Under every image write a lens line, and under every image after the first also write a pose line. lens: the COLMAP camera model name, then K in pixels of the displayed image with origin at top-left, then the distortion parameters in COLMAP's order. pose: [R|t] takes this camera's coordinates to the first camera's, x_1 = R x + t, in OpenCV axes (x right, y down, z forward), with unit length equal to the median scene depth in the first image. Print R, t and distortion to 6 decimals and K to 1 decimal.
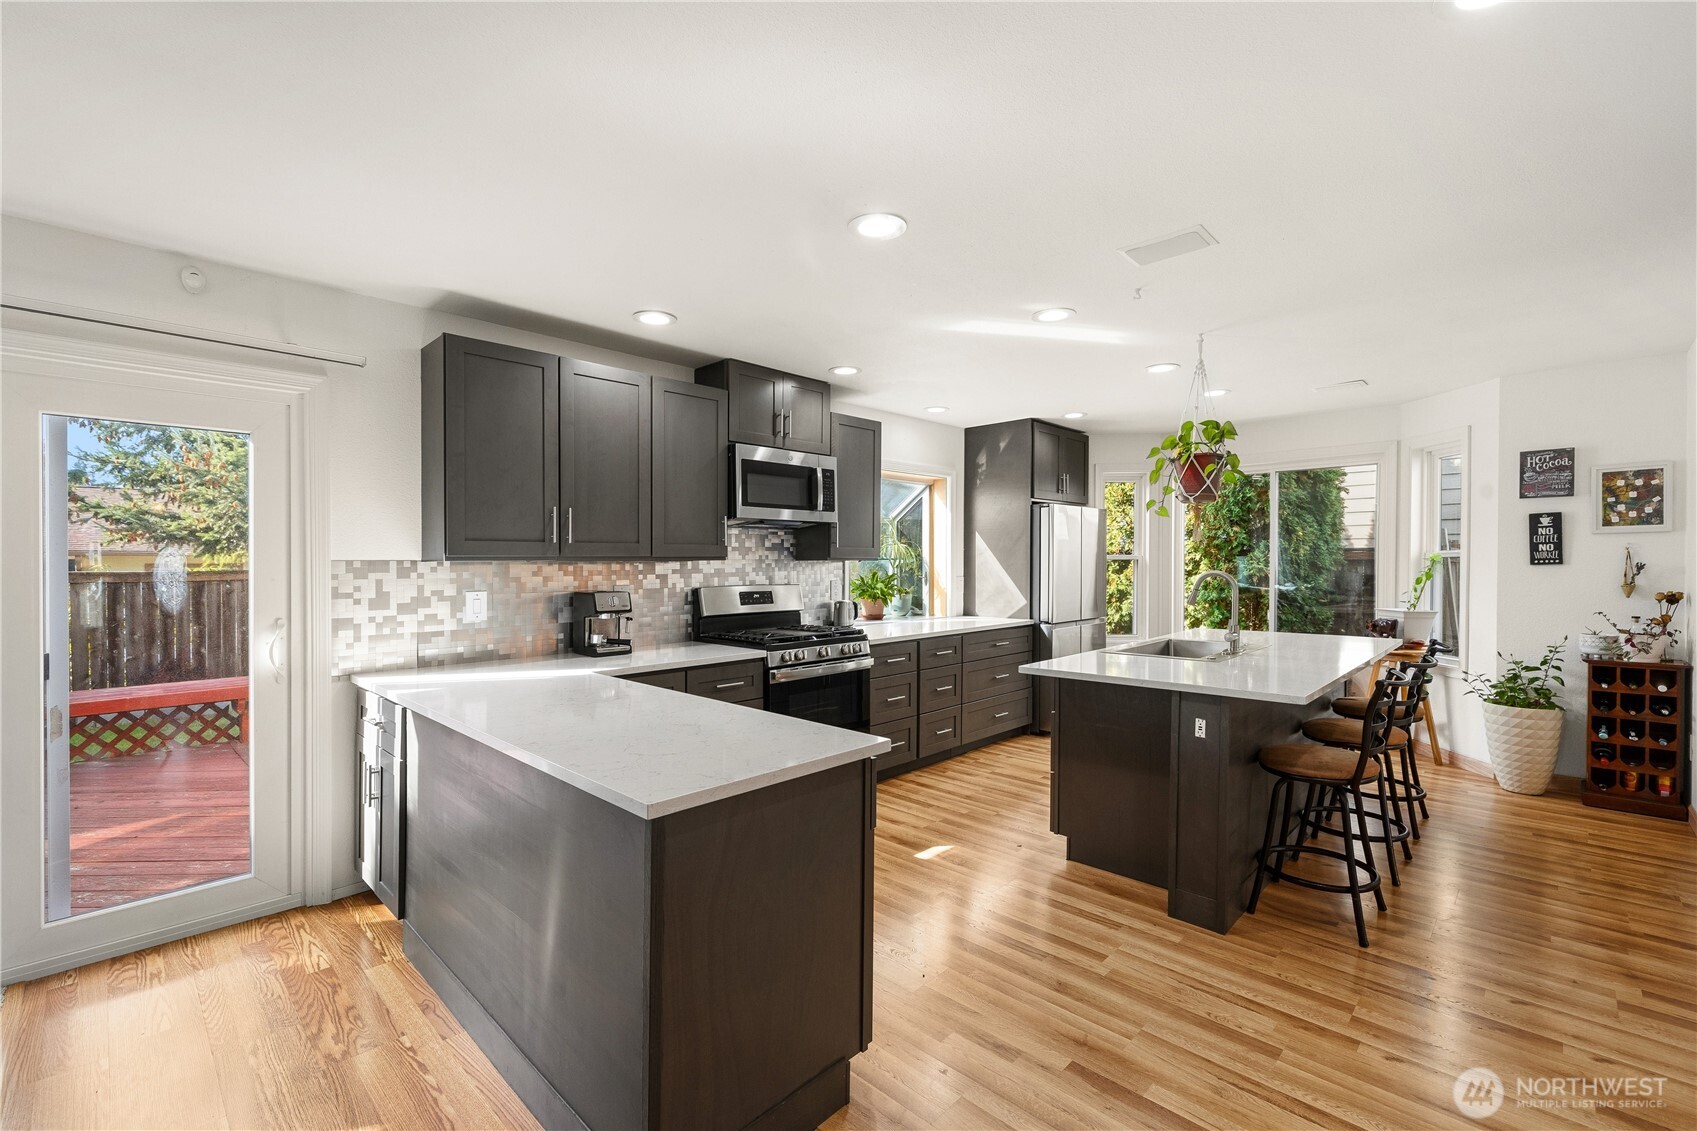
lens RADIAL K [[711.1, 0, 850.6], [0, 711.1, 585.1], [0, 0, 1]] dist [-0.002866, -0.000493]
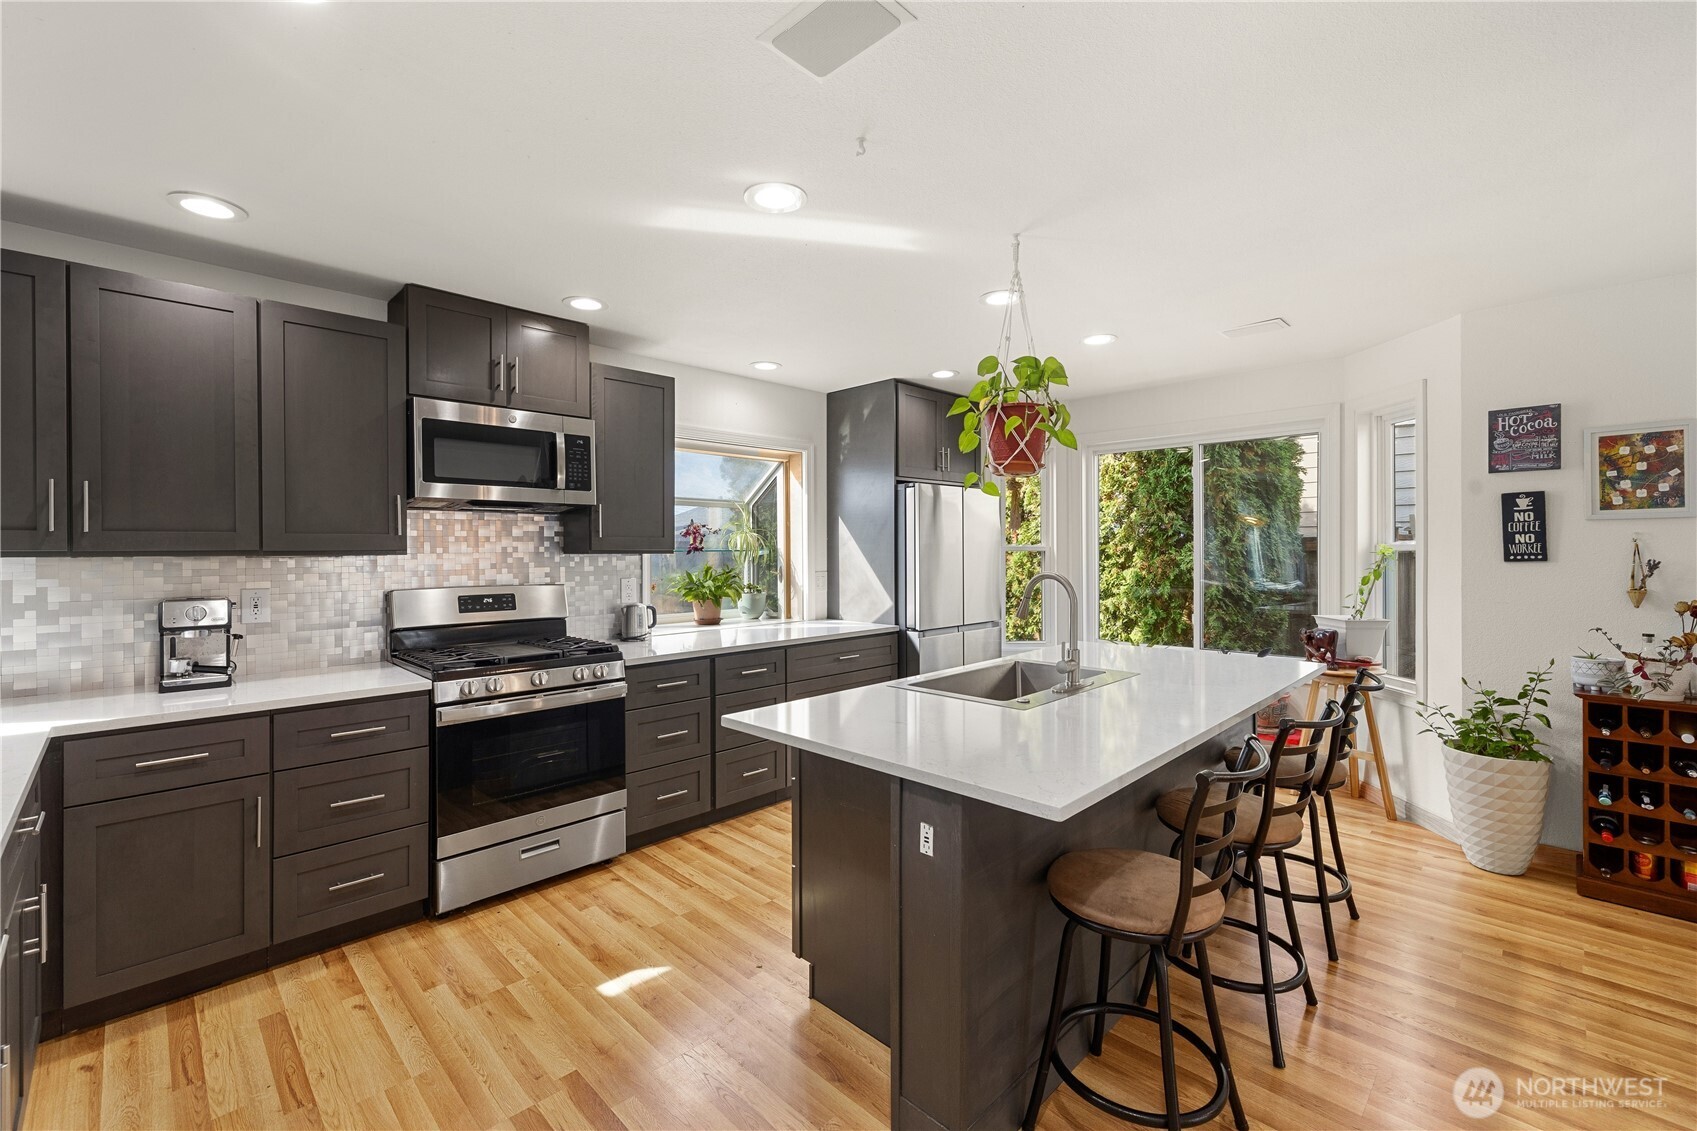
lens RADIAL K [[711.1, 0, 847.1], [0, 711.1, 560.8], [0, 0, 1]] dist [-0.002866, -0.000493]
pose [[0.999967, 0.001436, -0.007964, 0.272504], [-0.001562, 0.999873, -0.015864, -0.016682], [0.007940, 0.015876, 0.999842, 0.247617]]
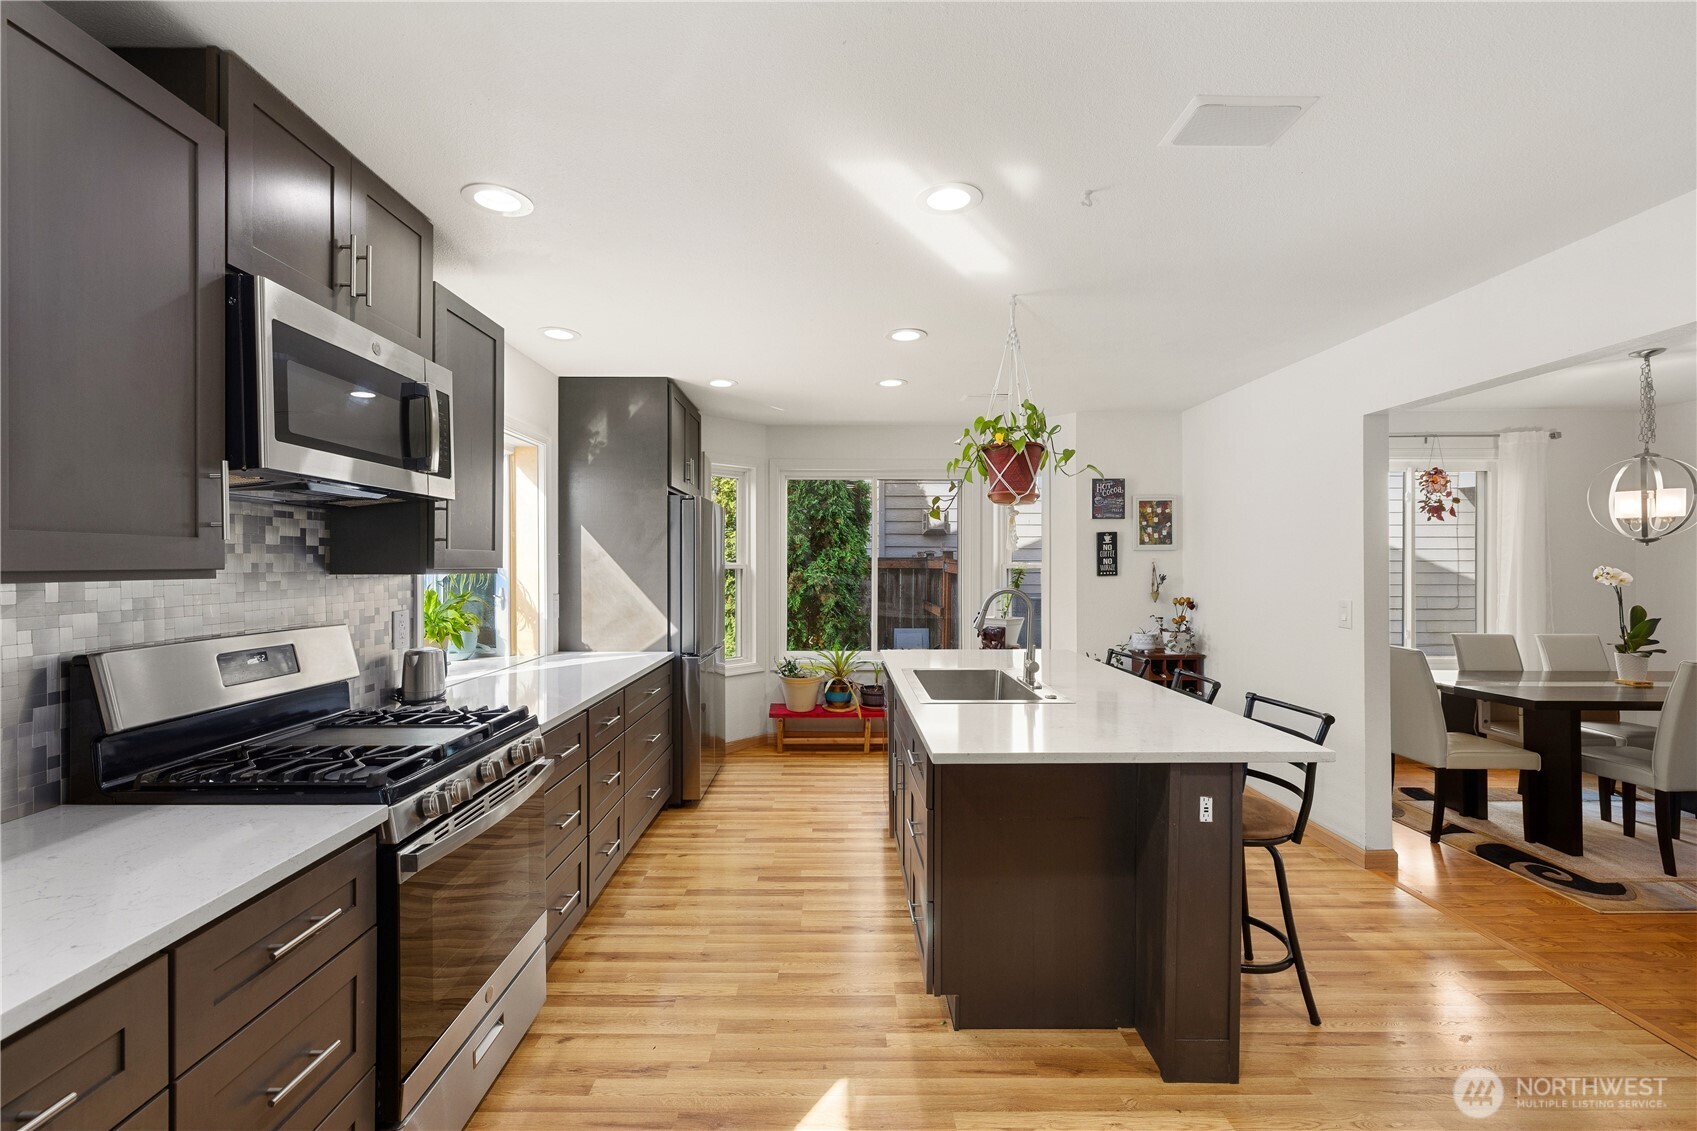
lens RADIAL K [[711.1, 0, 823.7], [0, 711.1, 571.2], [0, 0, 1]] dist [-0.002866, -0.000493]
pose [[0.714323, -0.001697, 0.699814, -0.196160], [0.020374, 0.999624, -0.018373, -0.023786], [-0.699519, 0.027382, 0.714089, 0.478795]]
